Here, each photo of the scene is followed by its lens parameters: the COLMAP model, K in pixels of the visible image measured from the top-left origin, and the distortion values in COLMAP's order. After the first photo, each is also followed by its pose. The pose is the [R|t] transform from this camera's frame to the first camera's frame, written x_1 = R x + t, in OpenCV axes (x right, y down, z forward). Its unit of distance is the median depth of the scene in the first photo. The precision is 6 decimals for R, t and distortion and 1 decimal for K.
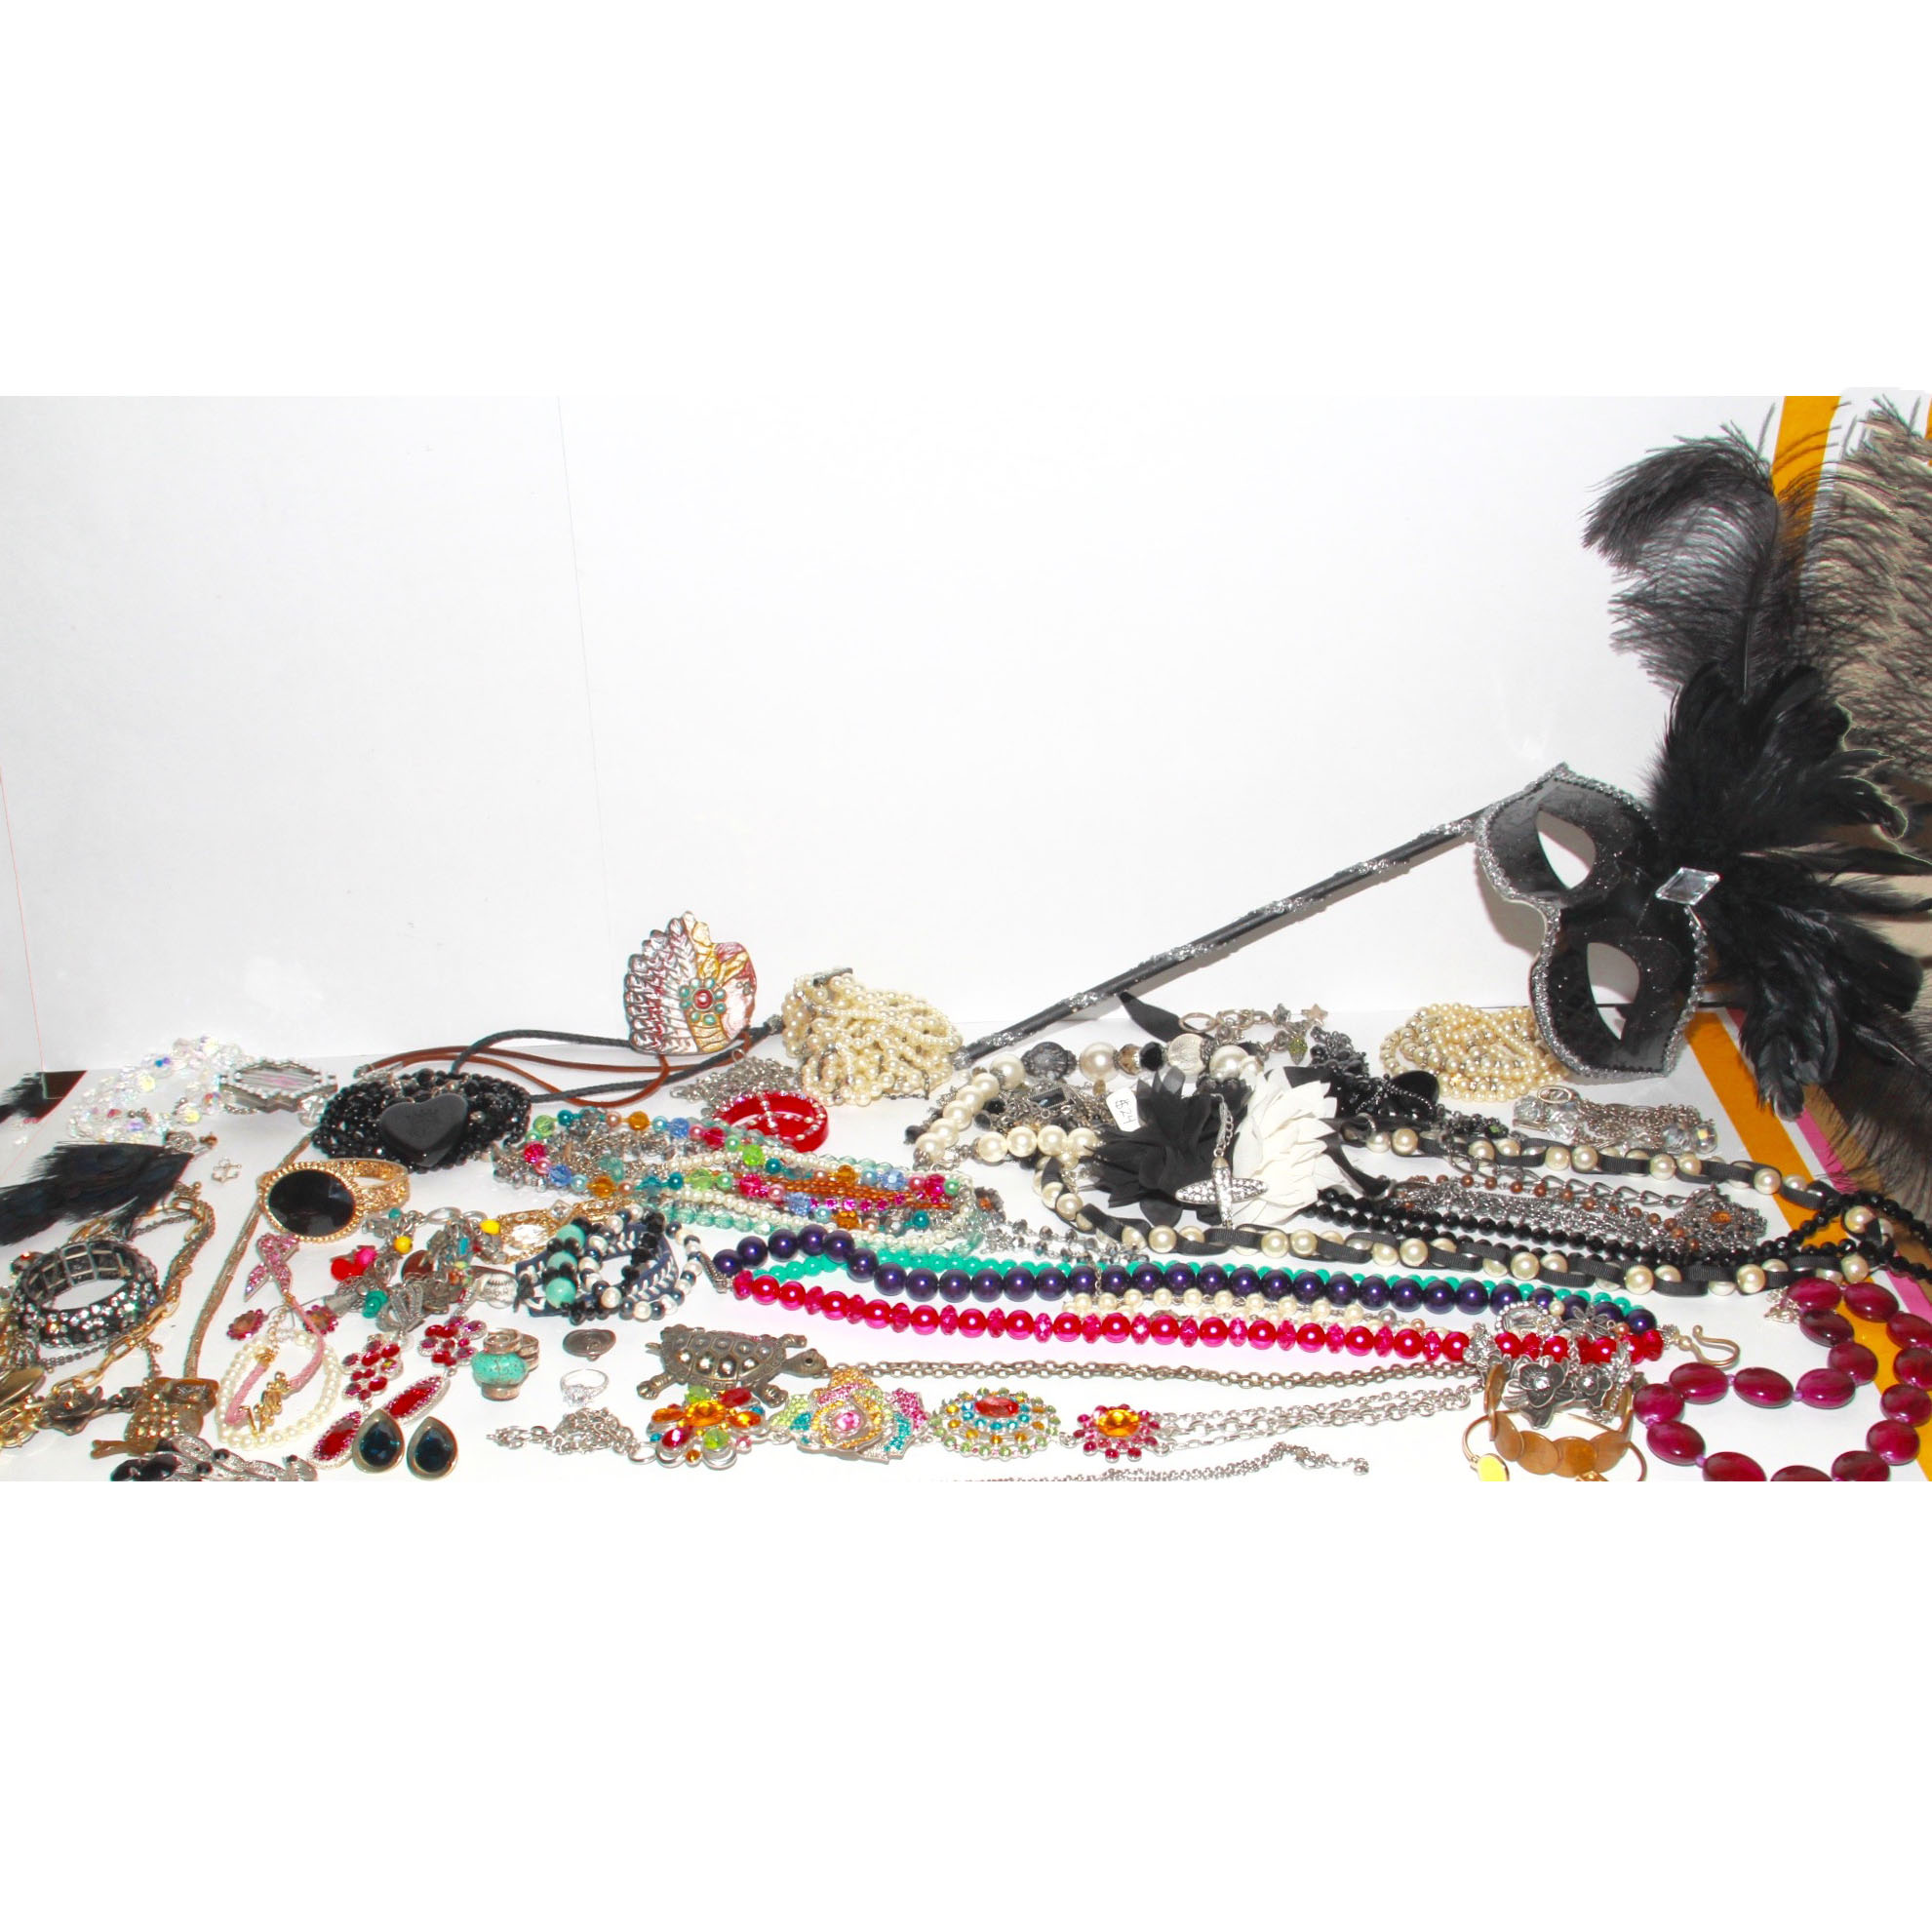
lens RADIAL K [[2087.7, 0, 966.3], [0, 2087.7, 1186.5], [0, 0, 1]] dist [-0.174760, 0.046370]
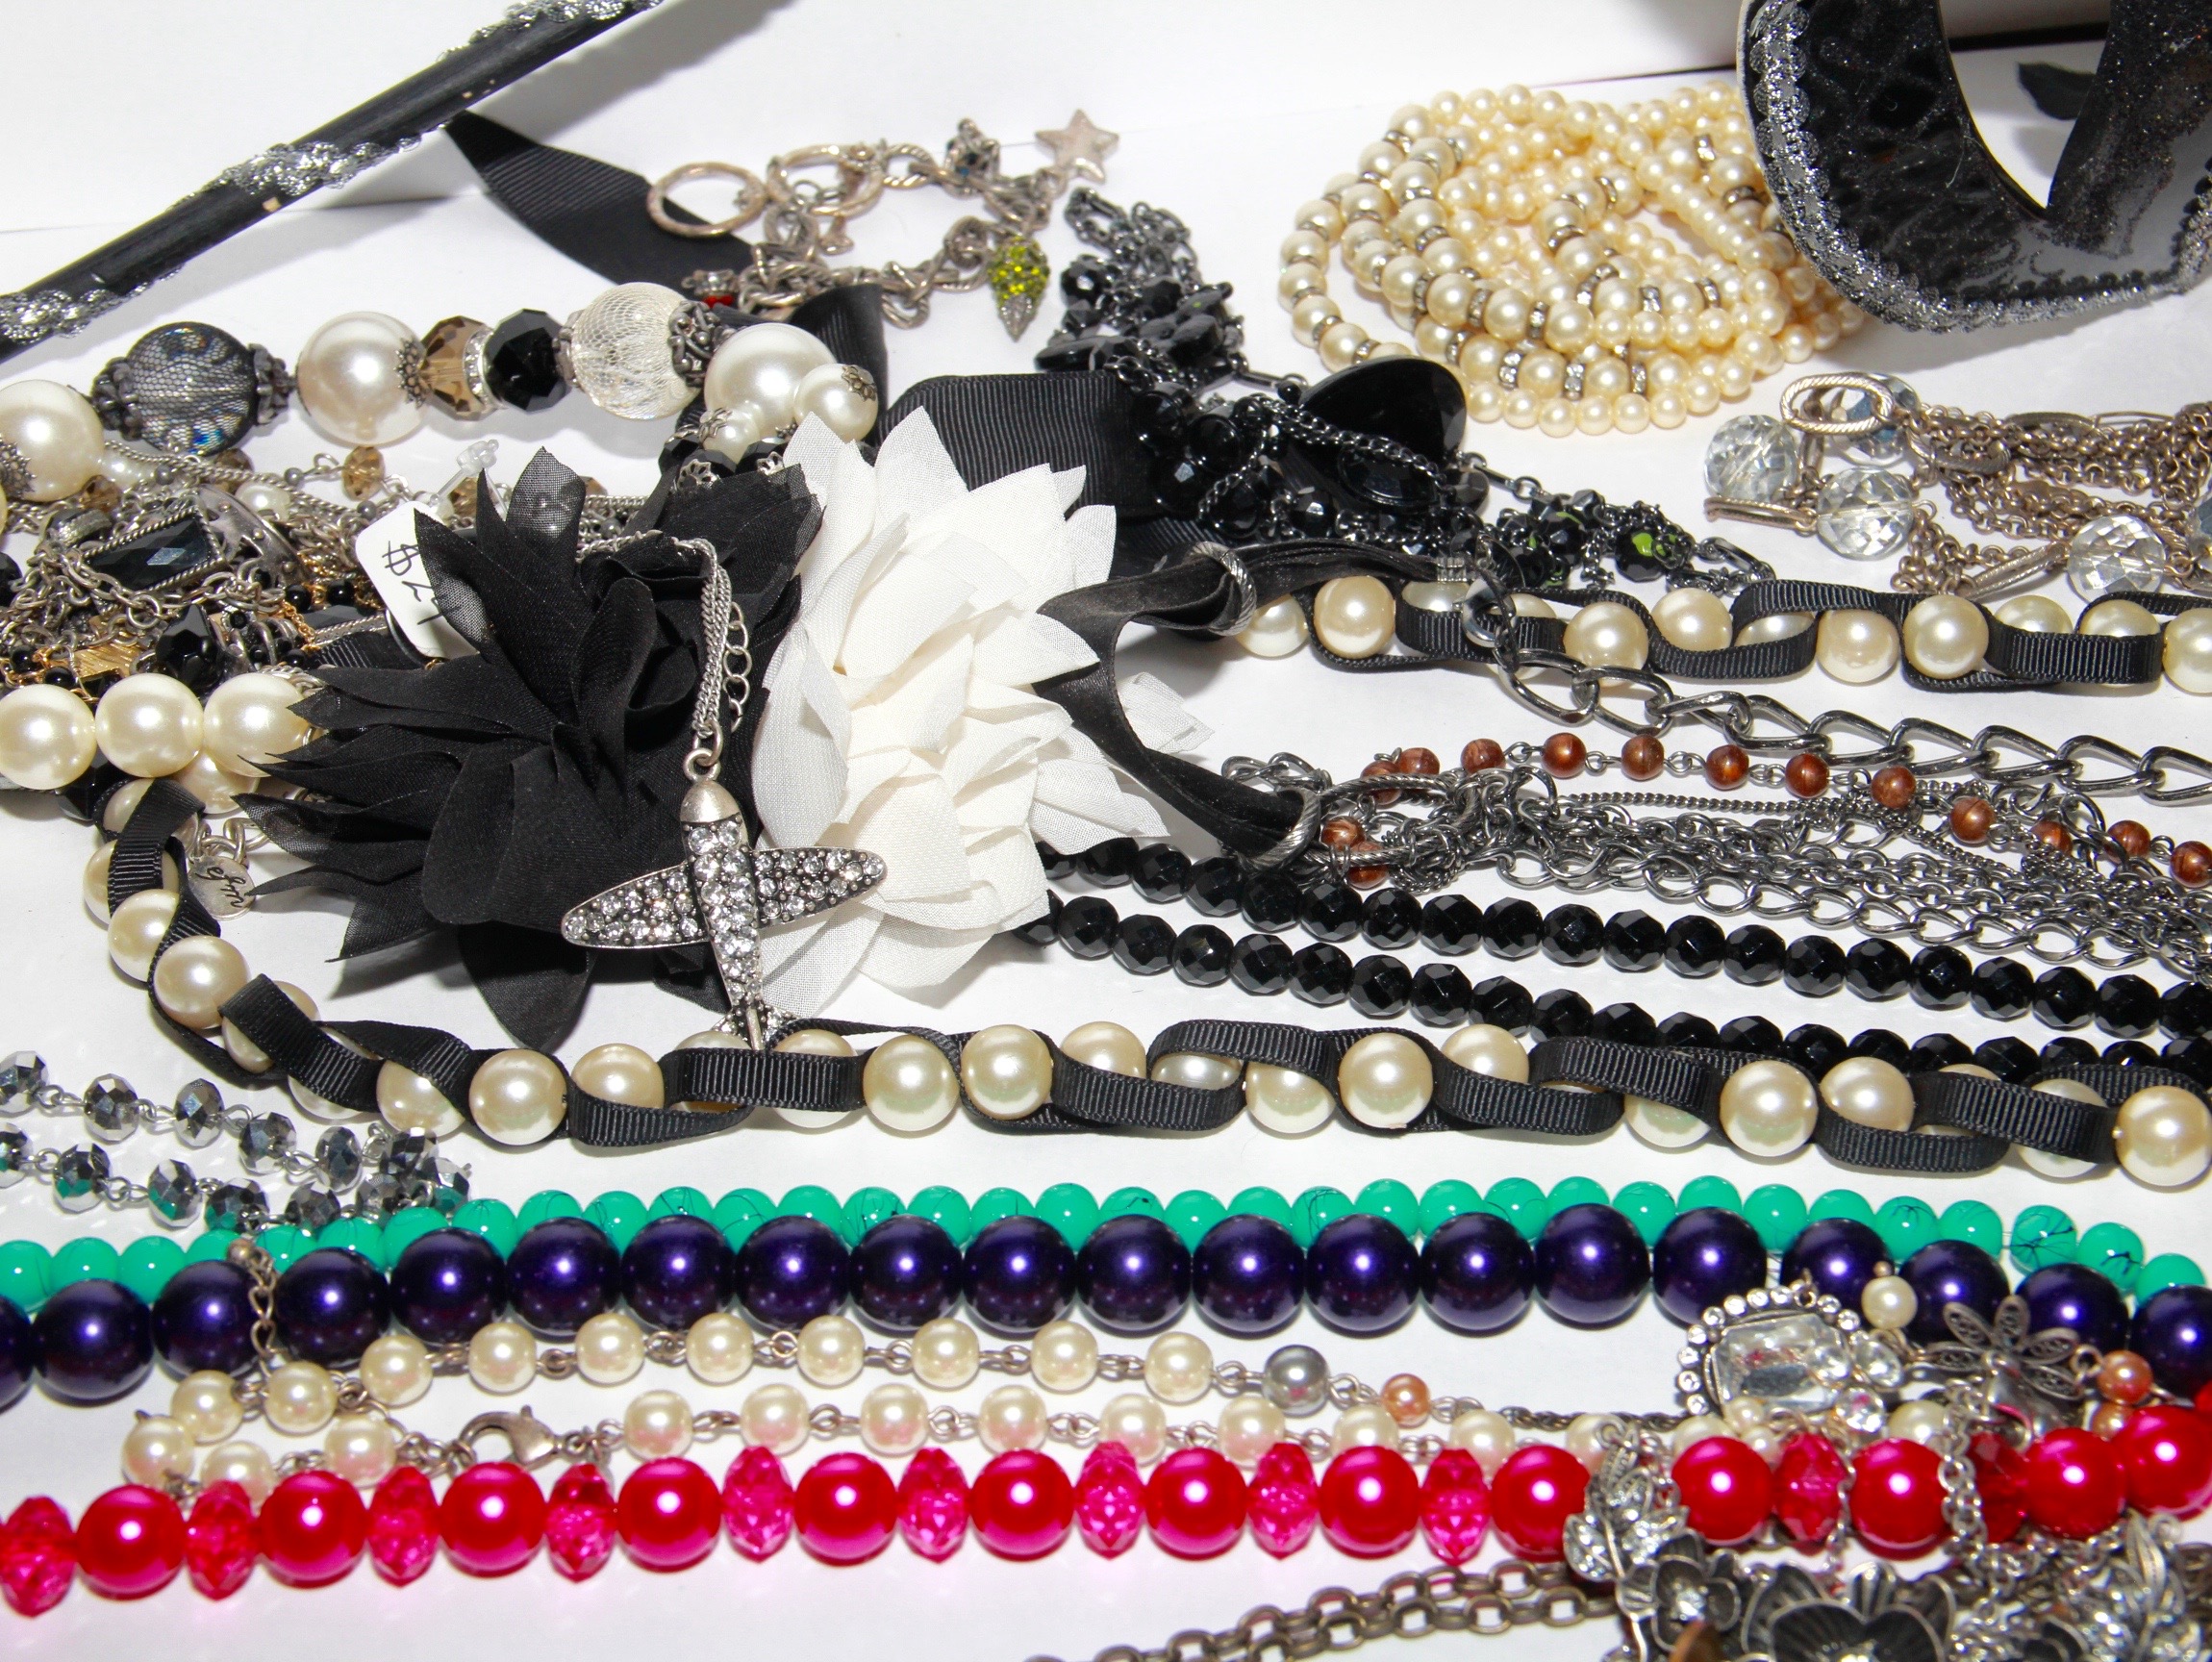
lens RADIAL K [[4139.3, 0, 1223.5], [0, 4139.3, 832.3], [0, 0, 1]] dist [0.071276, 0.105649]
pose [[0.987896, -0.085238, 0.129599, 0.116088], [0.064193, 0.985242, 0.158674, -0.092753], [-0.141212, -0.148434, 0.978788, 0.420764]]
